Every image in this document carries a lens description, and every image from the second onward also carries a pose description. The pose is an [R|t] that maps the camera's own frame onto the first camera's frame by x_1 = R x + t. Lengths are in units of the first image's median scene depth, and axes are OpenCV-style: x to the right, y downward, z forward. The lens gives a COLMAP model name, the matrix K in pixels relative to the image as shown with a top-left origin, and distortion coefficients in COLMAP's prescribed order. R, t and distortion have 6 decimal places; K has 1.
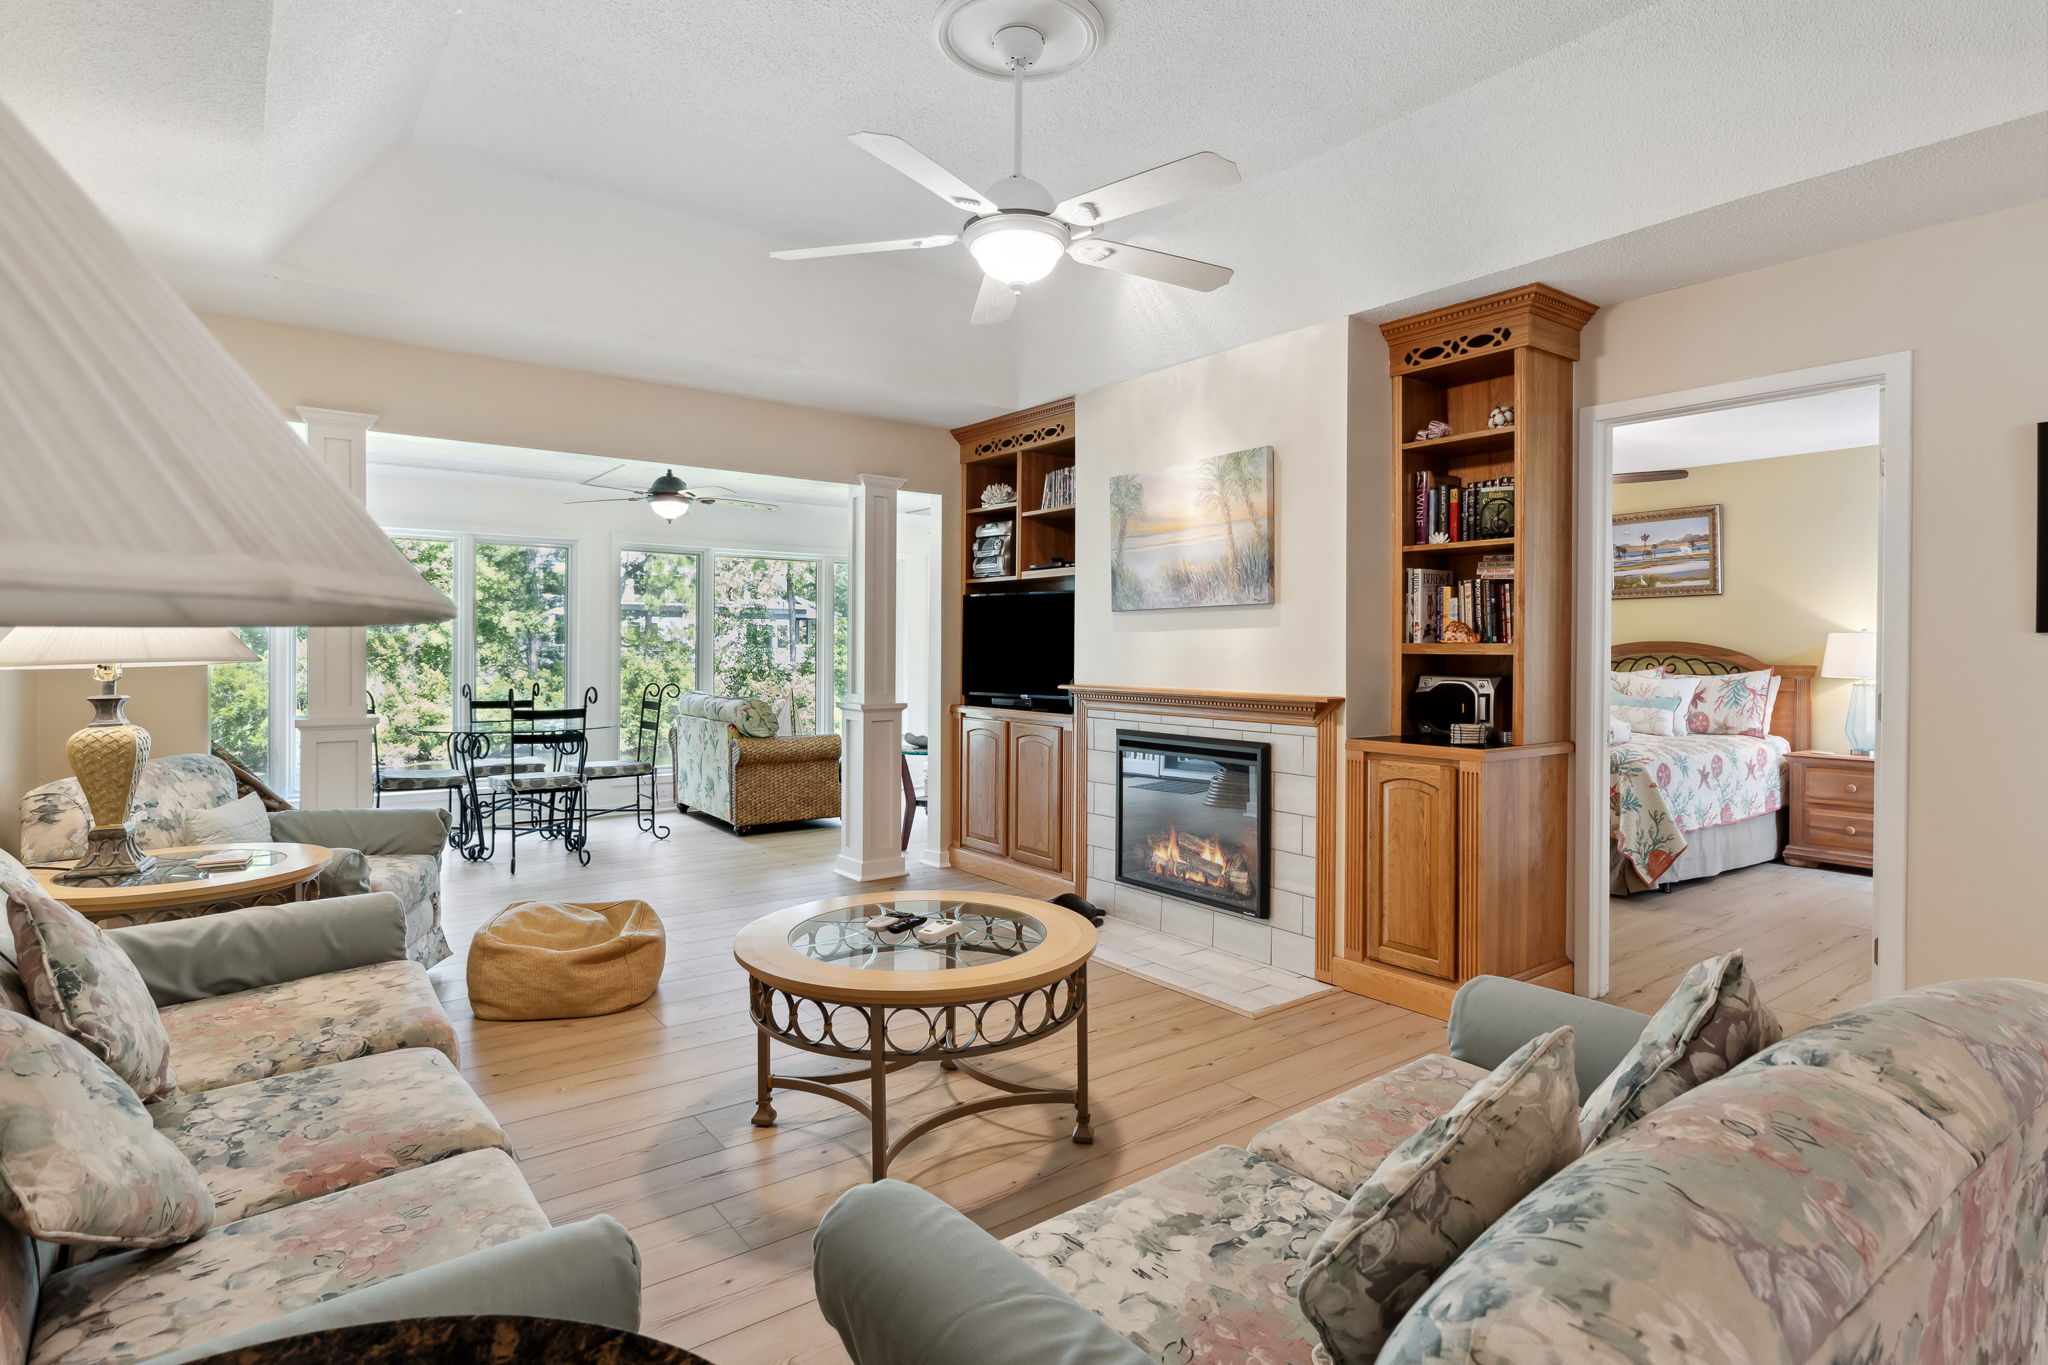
lens RADIAL K [[1033.5, 0, 1032.5], [0, 1033.5, 633.3], [0, 0, 1]] dist [0.001321, -0.000409]
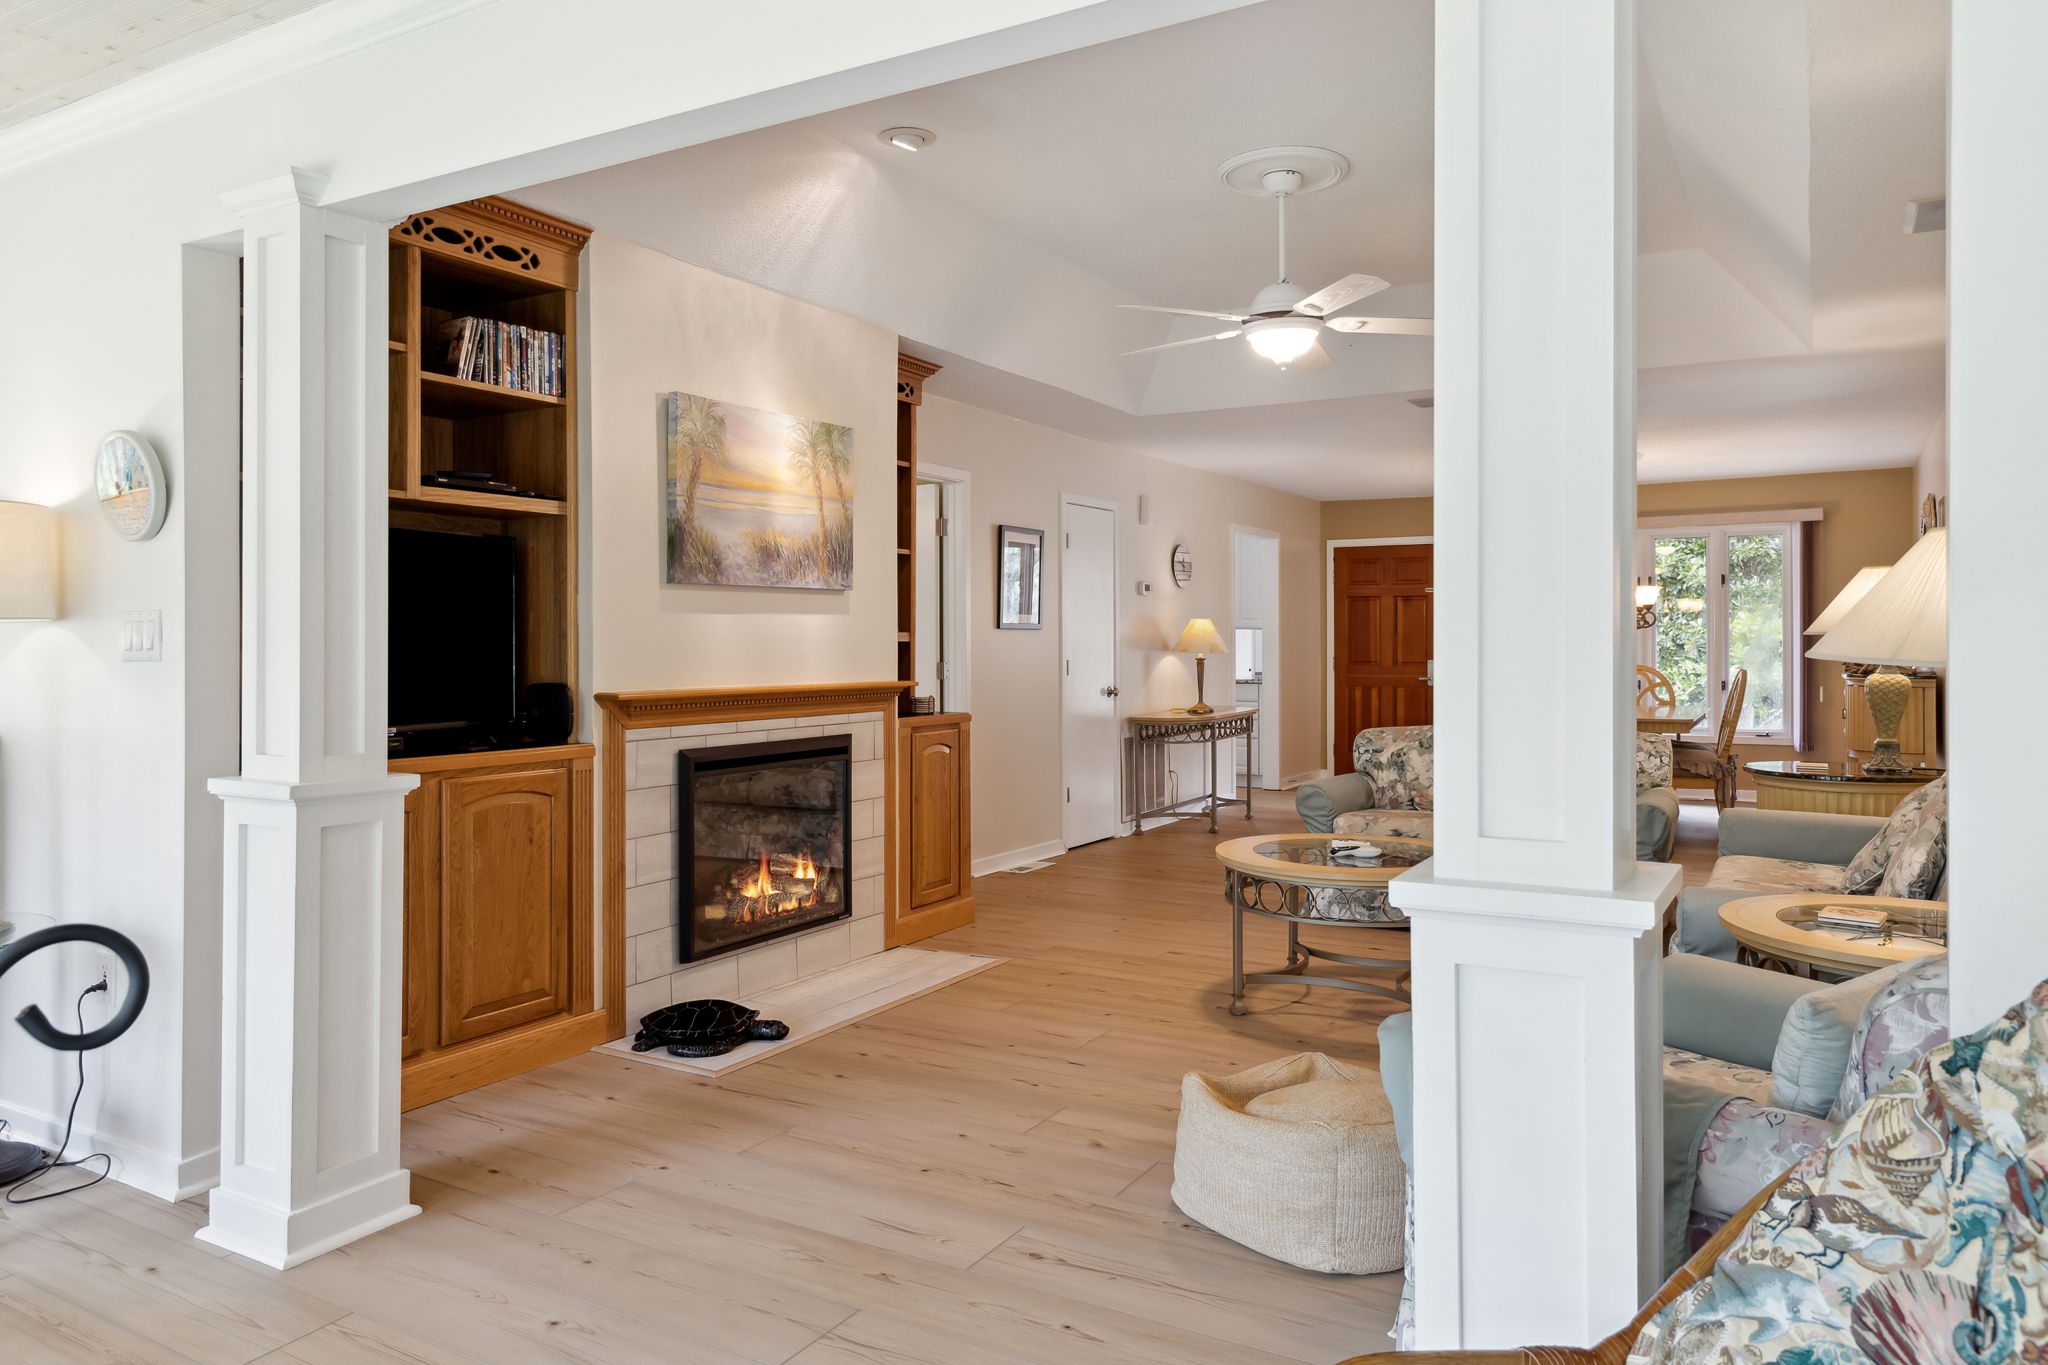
lens RADIAL K [[1364.6, 0, 1028.3], [0, 1364.6, 612.7], [0, 0, 1]] dist [0.003731, 0.000319]
pose [[-0.379264, 0.015362, 0.925161, -0.931601], [-0.015778, 0.999609, -0.023066, 0.017575], [-0.925154, -0.023345, -0.378873, 1.212840]]
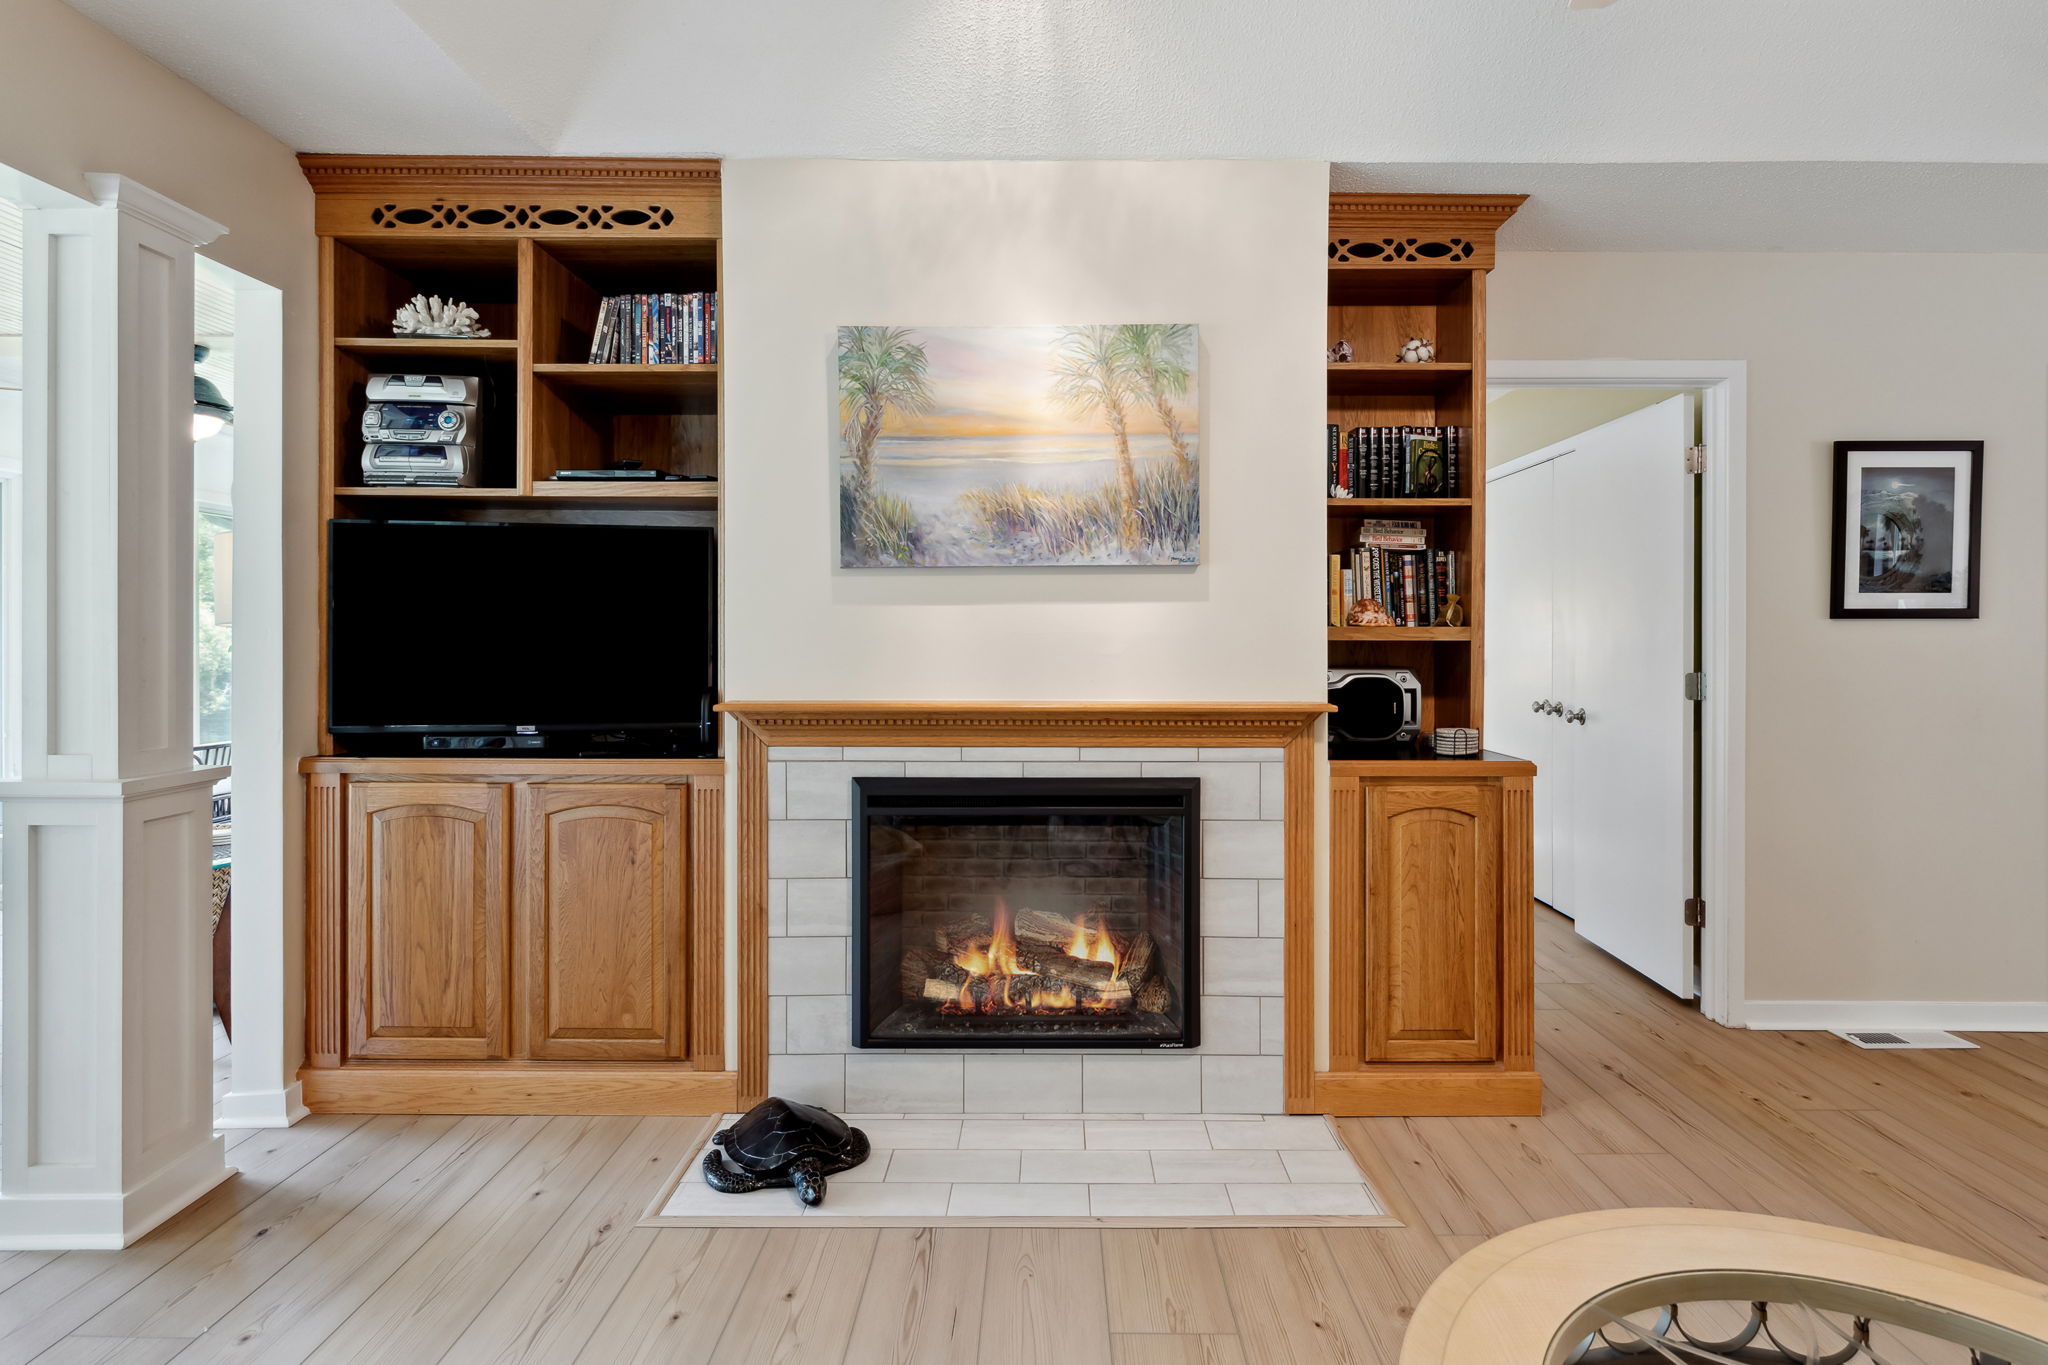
lens RADIAL K [[1033.5, 0, 1032.5], [0, 1033.5, 633.3], [0, 0, 1]] dist [0.001321, -0.000409]
pose [[0.610106, -0.001949, 0.792318, -0.324066], [-0.010443, 0.999890, 0.010501, 0.007850], [-0.792251, -0.014680, 0.610018, 0.621486]]
